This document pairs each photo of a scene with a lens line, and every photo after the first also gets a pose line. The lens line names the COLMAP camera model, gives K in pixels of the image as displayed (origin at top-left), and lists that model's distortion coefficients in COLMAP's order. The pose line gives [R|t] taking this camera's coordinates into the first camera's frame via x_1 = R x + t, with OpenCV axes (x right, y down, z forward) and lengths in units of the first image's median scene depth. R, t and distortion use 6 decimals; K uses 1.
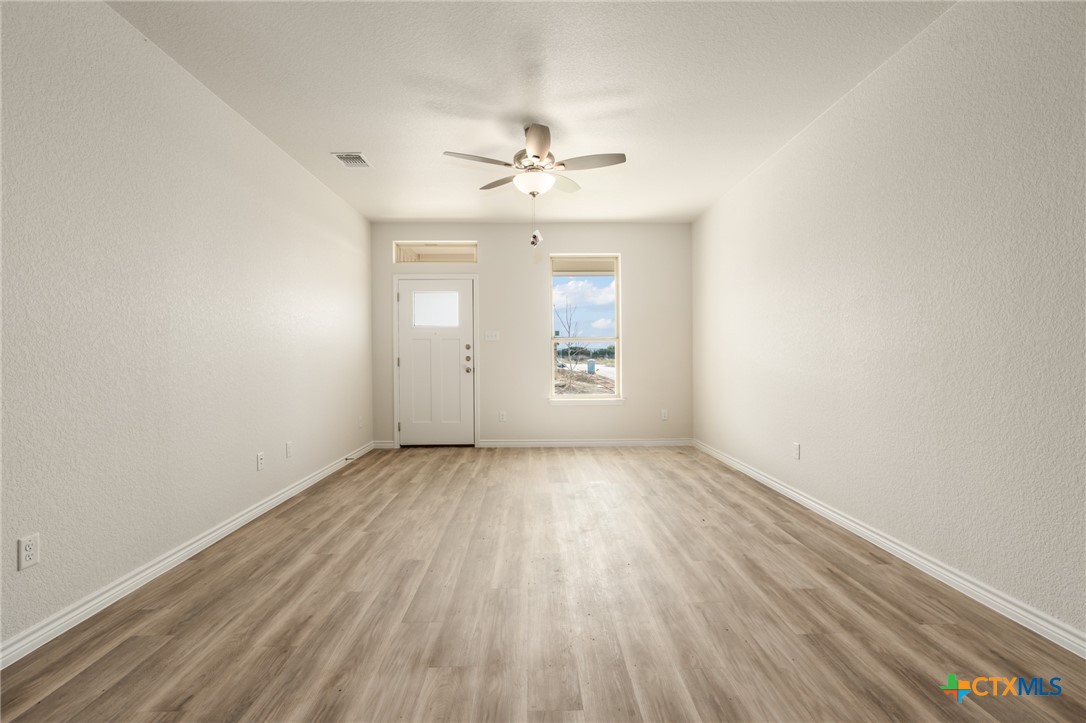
lens RADIAL K [[491.1, 0, 543.4], [0, 491.1, 359.3], [0, 0, 1]] dist [-0.001969, 0.001410]
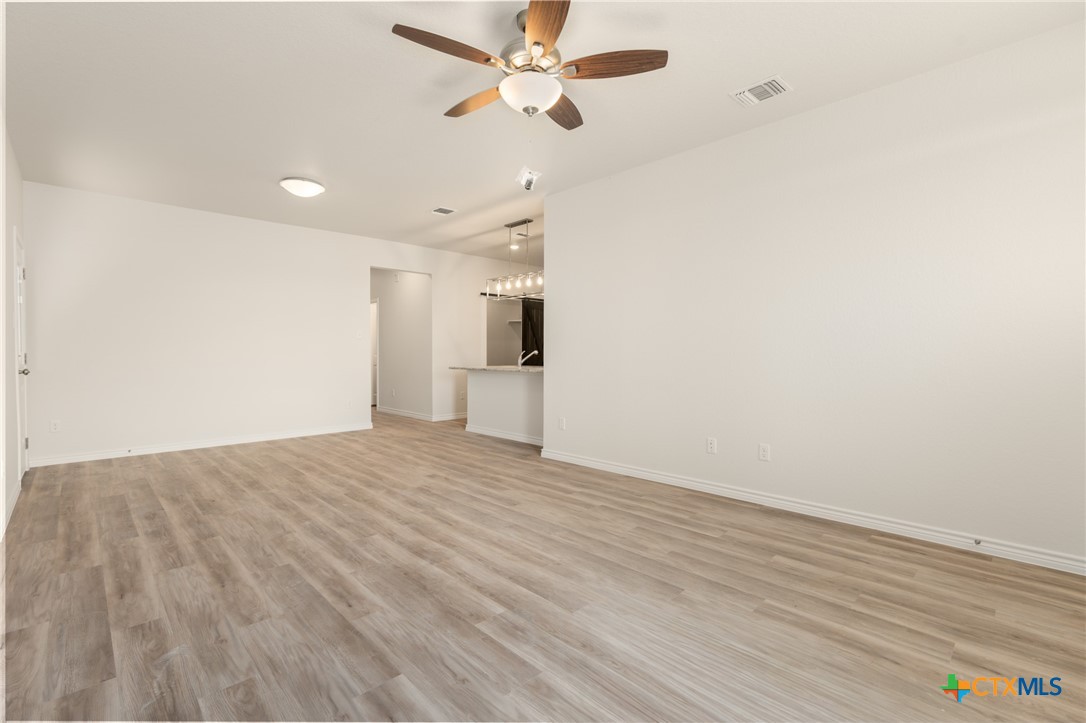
lens RADIAL K [[491.1, 0, 544.0], [0, 491.1, 359.6], [0, 0, 1]] dist [-0.001969, 0.001410]
pose [[-0.738137, 0.018857, -0.674387, 0.523138], [0.002656, 0.999683, 0.025045, -0.016384], [0.674645, 0.016695, -0.737953, 1.851042]]
